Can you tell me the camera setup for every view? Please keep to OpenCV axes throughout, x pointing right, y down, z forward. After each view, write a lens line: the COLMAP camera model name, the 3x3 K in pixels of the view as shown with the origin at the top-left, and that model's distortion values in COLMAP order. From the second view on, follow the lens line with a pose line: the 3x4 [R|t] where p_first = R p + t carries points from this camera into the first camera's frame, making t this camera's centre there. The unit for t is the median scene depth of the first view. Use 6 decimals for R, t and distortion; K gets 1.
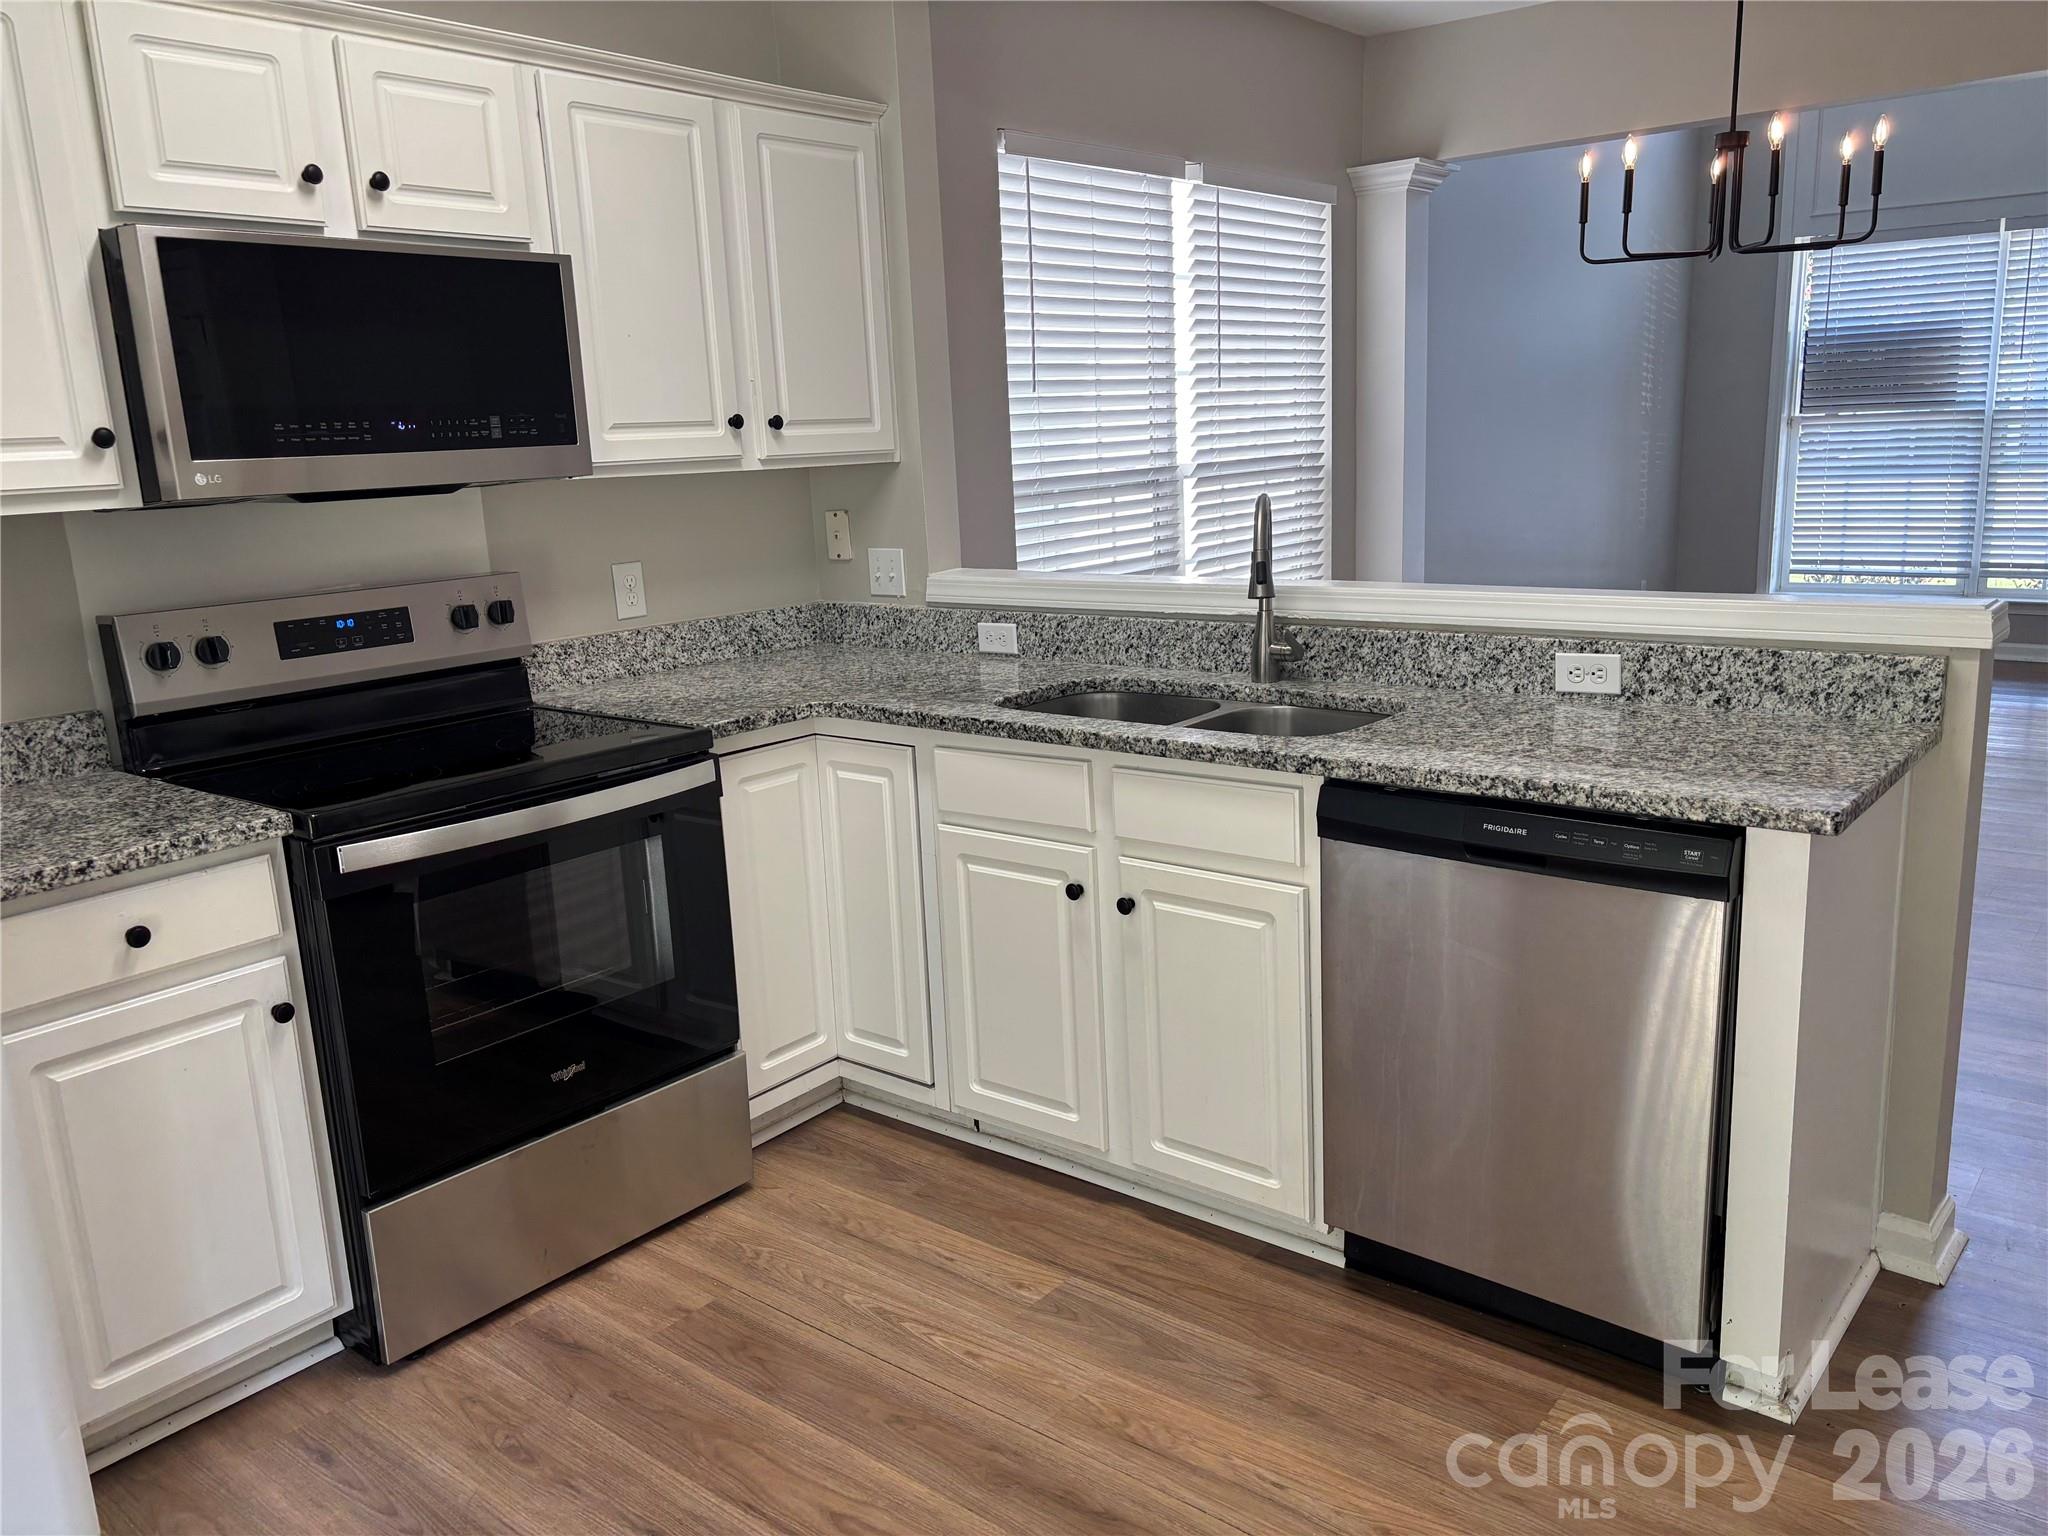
lens RADIAL K [[1552.3, 0, 1029.3], [0, 1552.3, 783.8], [0, 0, 1]] dist [0.052188, -0.083625]
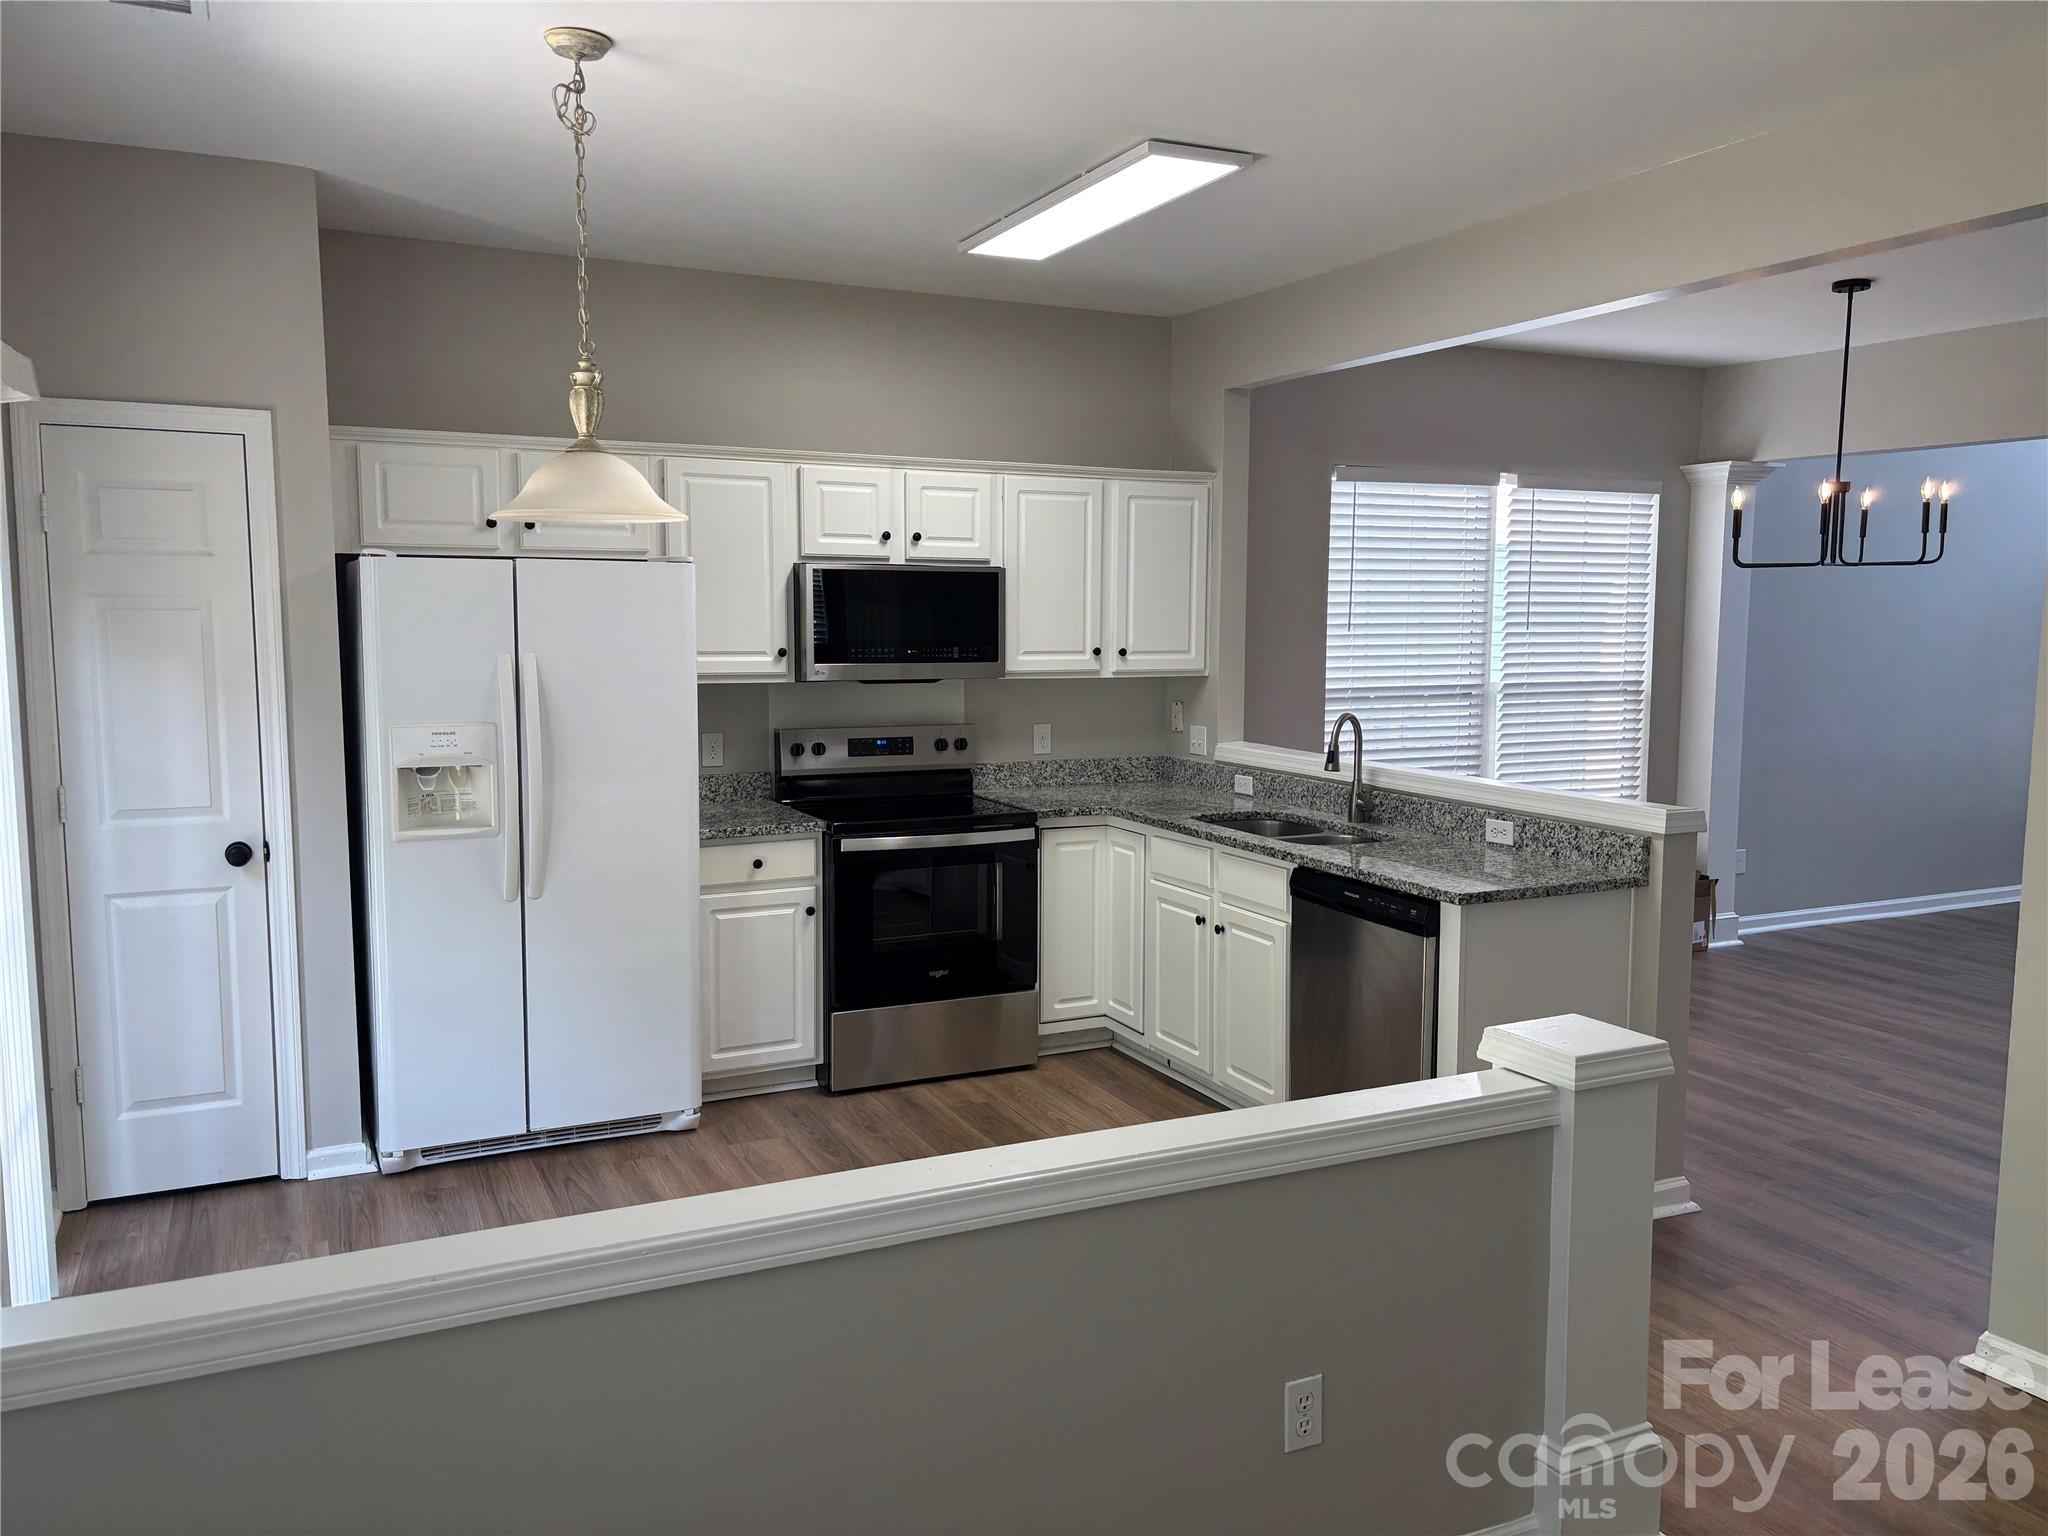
lens RADIAL K [[1548.0, 0, 1024.0], [0, 1548.0, 768.0], [0, 0, 1]] dist [0.051170, -0.002419]
pose [[0.901358, 0.091108, -0.423384, 0.576746], [-0.138368, 0.986965, -0.082191, 0.068779], [0.410376, 0.132666, 0.902214, -0.722136]]
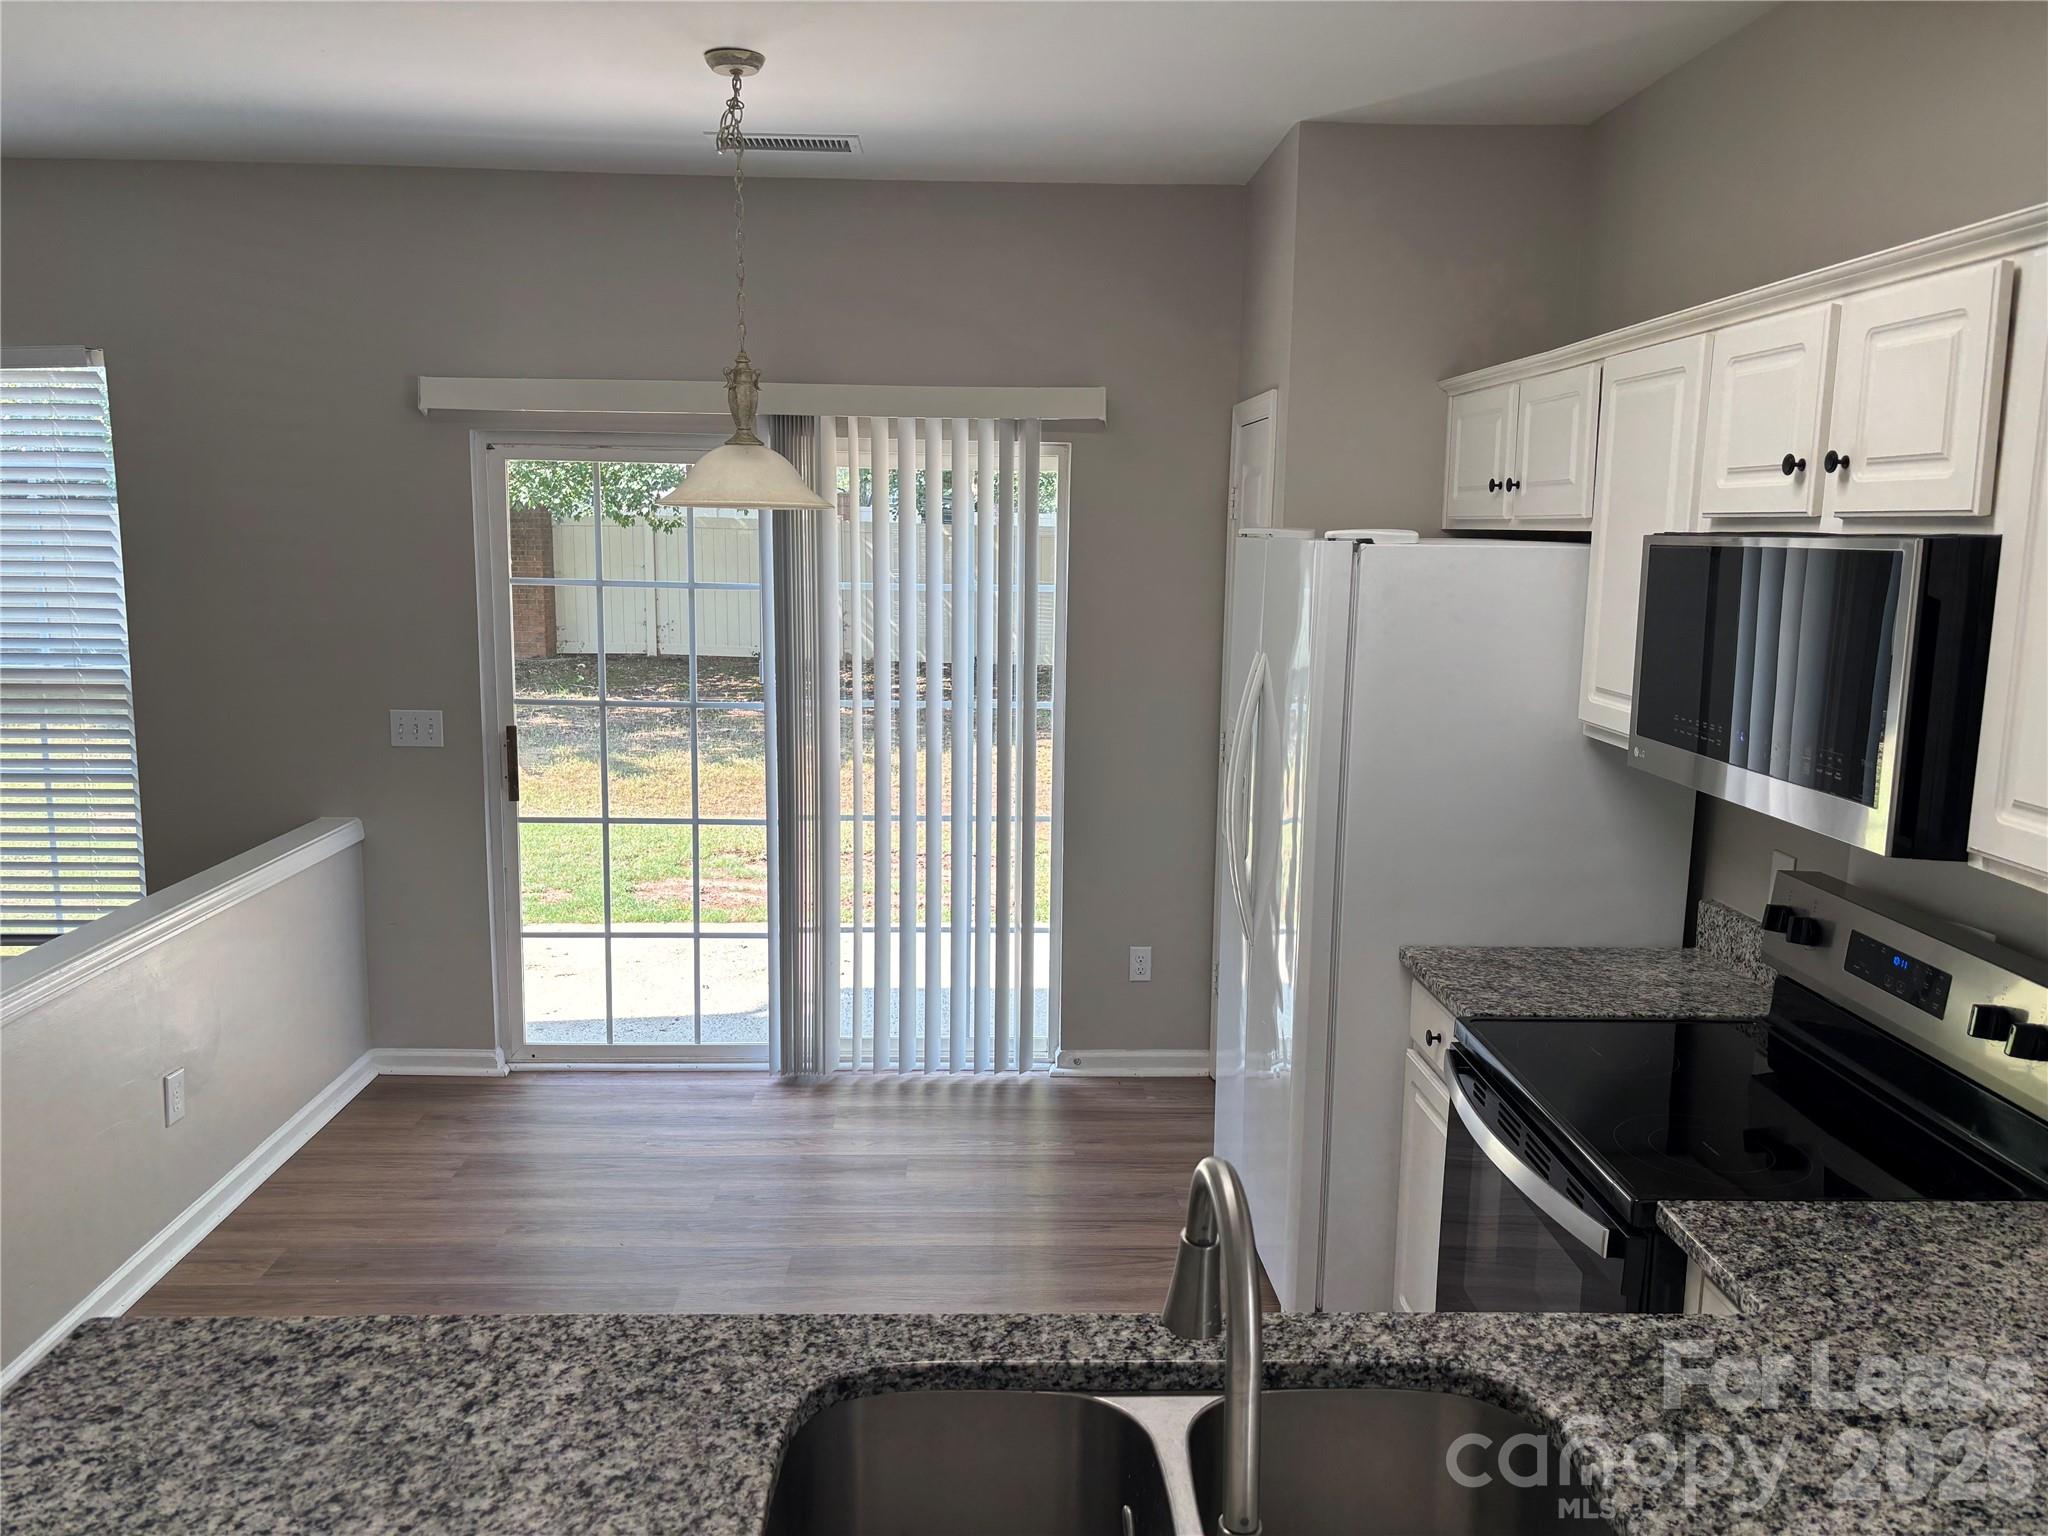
lens RADIAL K [[1556.3, 0, 1011.6], [0, 1556.3, 765.4], [0, 0, 1]] dist [0.076156, -0.076327]
pose [[-0.762191, 0.130920, -0.633975, 0.444773], [-0.125214, 0.931026, 0.342800, -0.431019], [0.635127, 0.340662, -0.693227, 1.253626]]
